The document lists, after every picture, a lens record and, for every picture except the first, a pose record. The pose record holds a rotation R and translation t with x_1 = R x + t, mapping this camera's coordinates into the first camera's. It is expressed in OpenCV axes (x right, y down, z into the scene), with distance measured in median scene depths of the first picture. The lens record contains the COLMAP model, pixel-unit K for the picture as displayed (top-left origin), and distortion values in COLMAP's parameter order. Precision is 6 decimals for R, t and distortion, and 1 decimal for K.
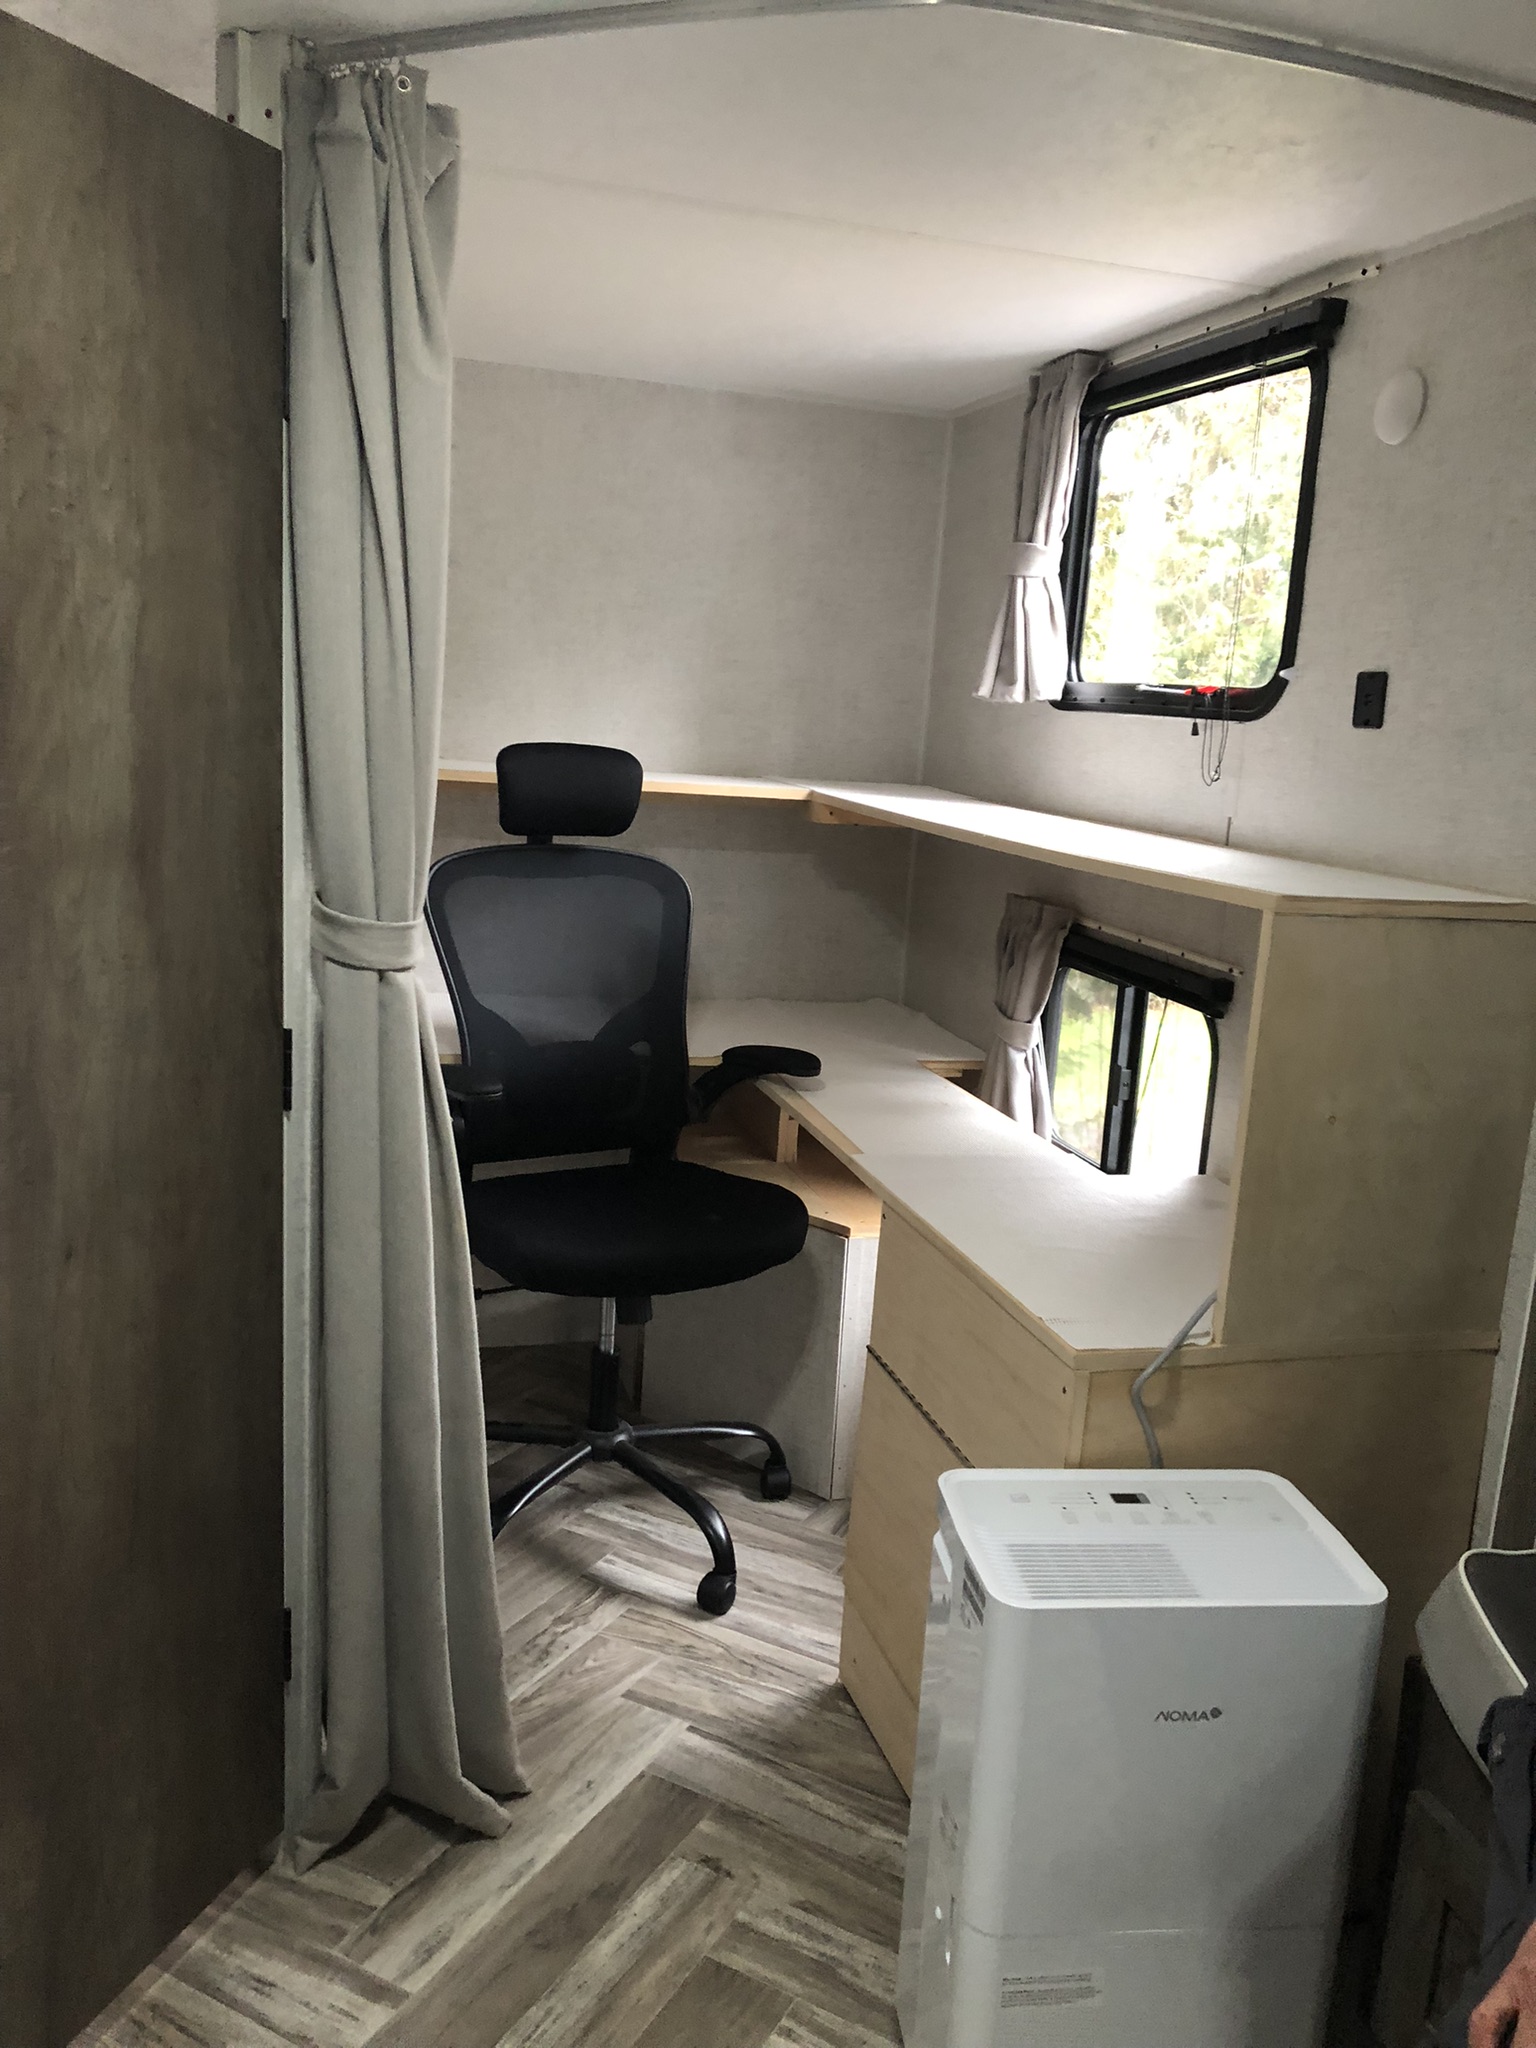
lens RADIAL K [[1679.3, 0, 767.1], [0, 1679.3, 1022.5], [0, 0, 1]] dist [0.052397, -0.044855]
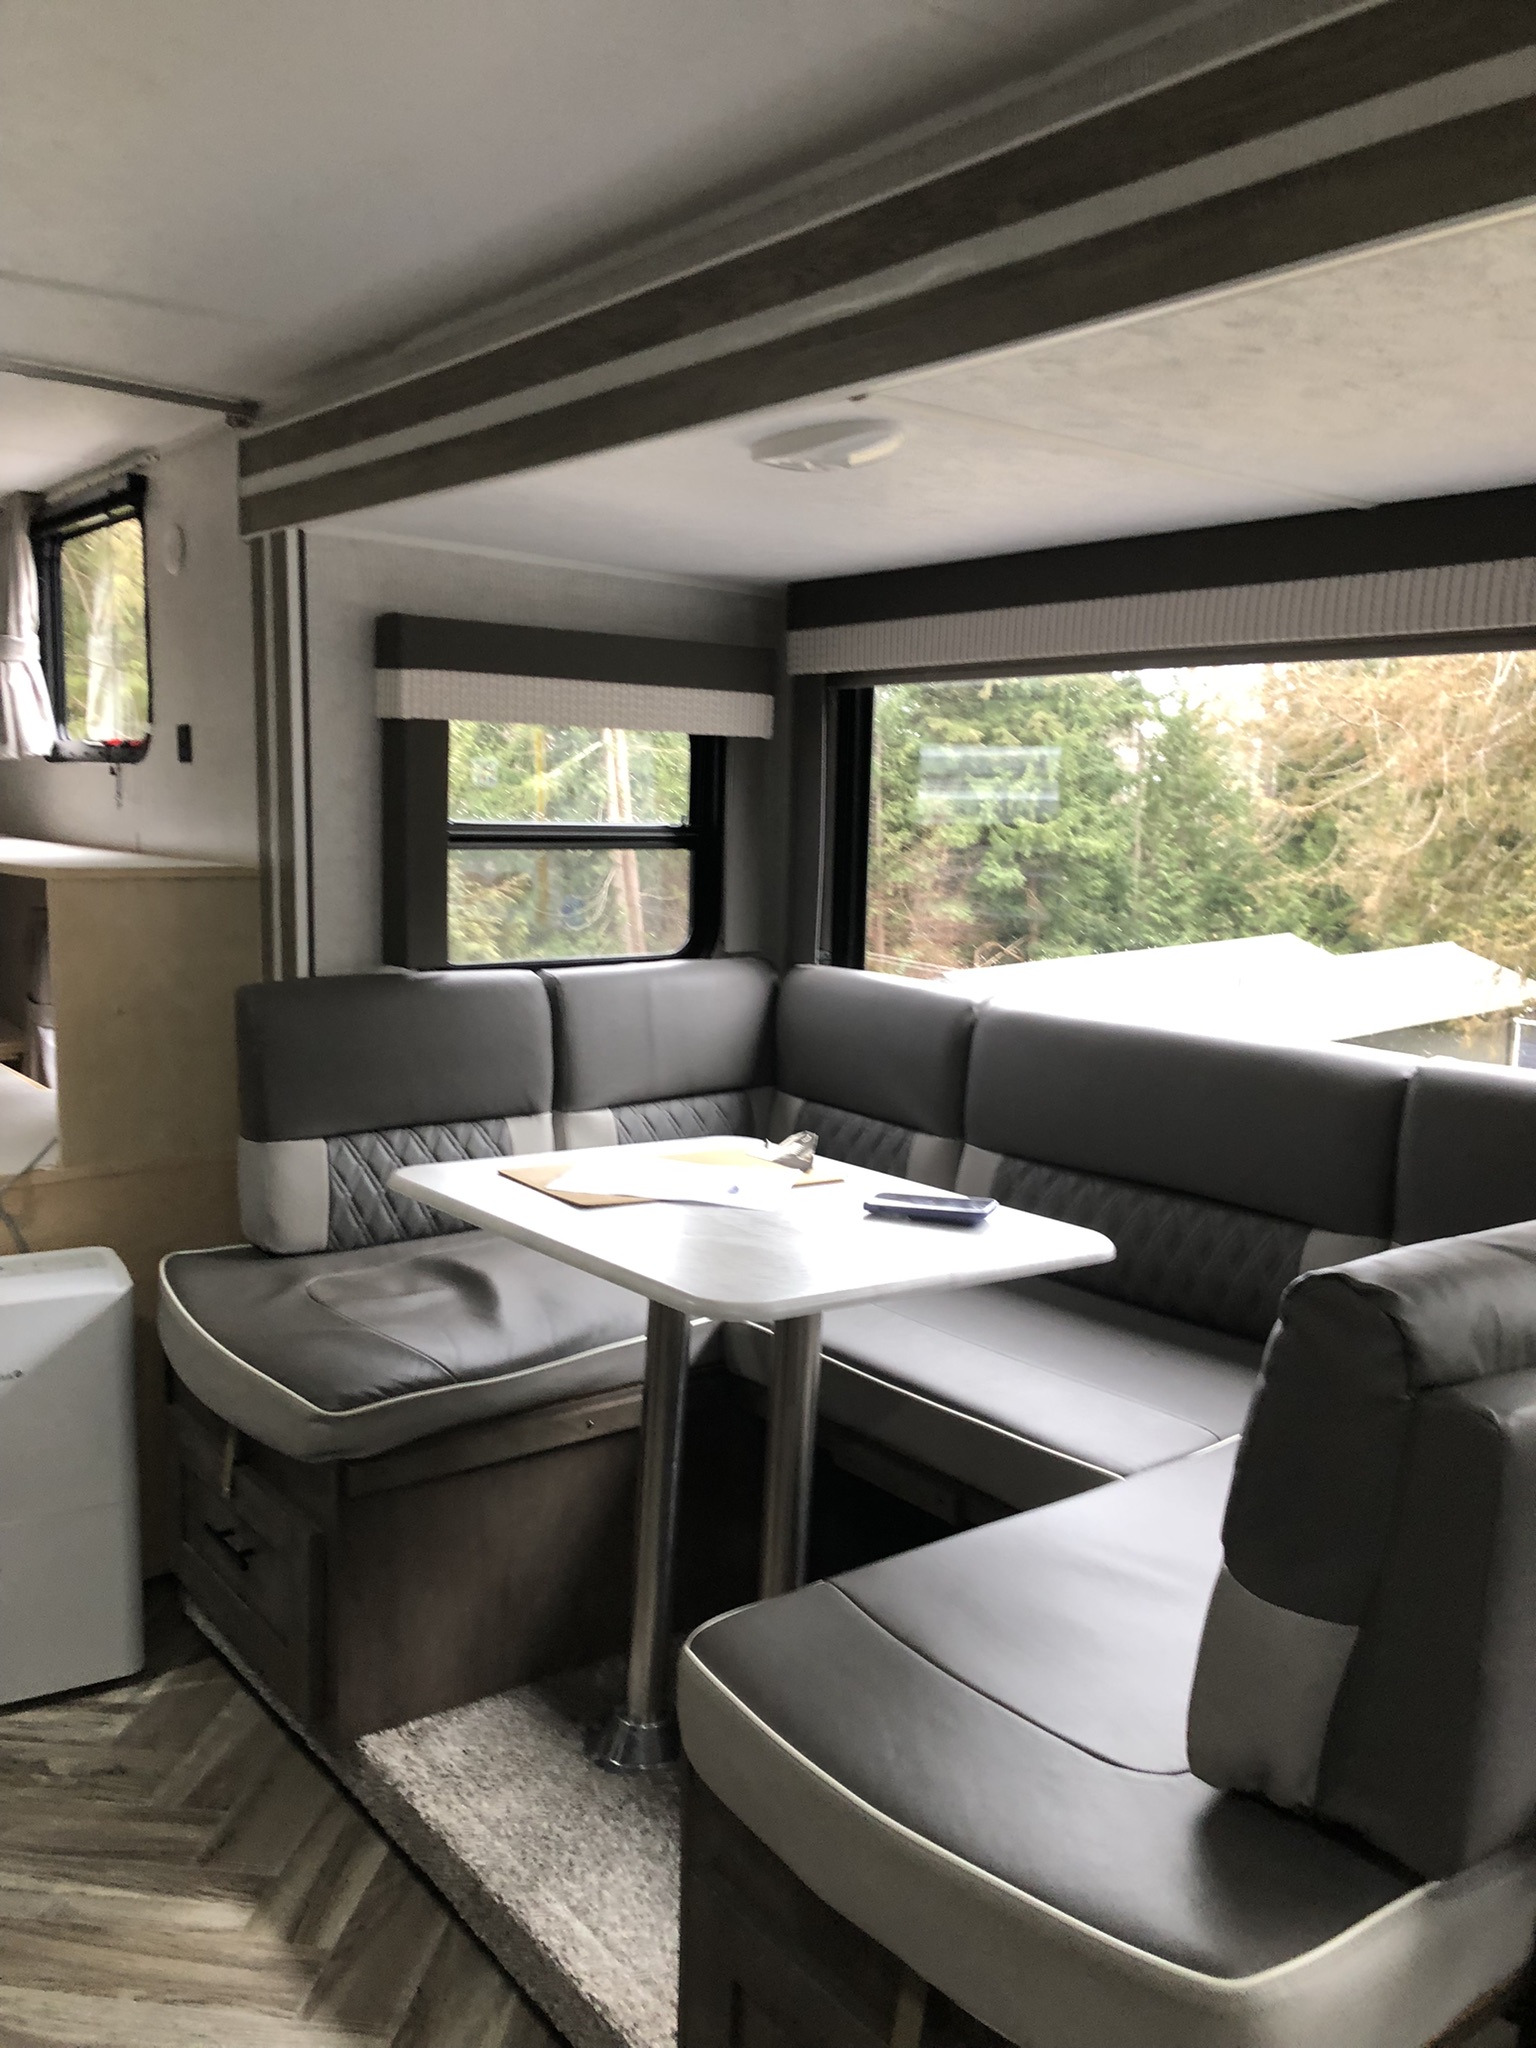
lens RADIAL K [[1679.3, 0, 768.1], [0, 1679.3, 1031.7], [0, 0, 1]] dist [0.052397, -0.044855]
pose [[0.930415, -0.101774, 0.352094, 0.264768], [0.114277, 0.993338, -0.014851, 0.129715], [-0.348237, 0.054054, 0.935847, -0.510144]]
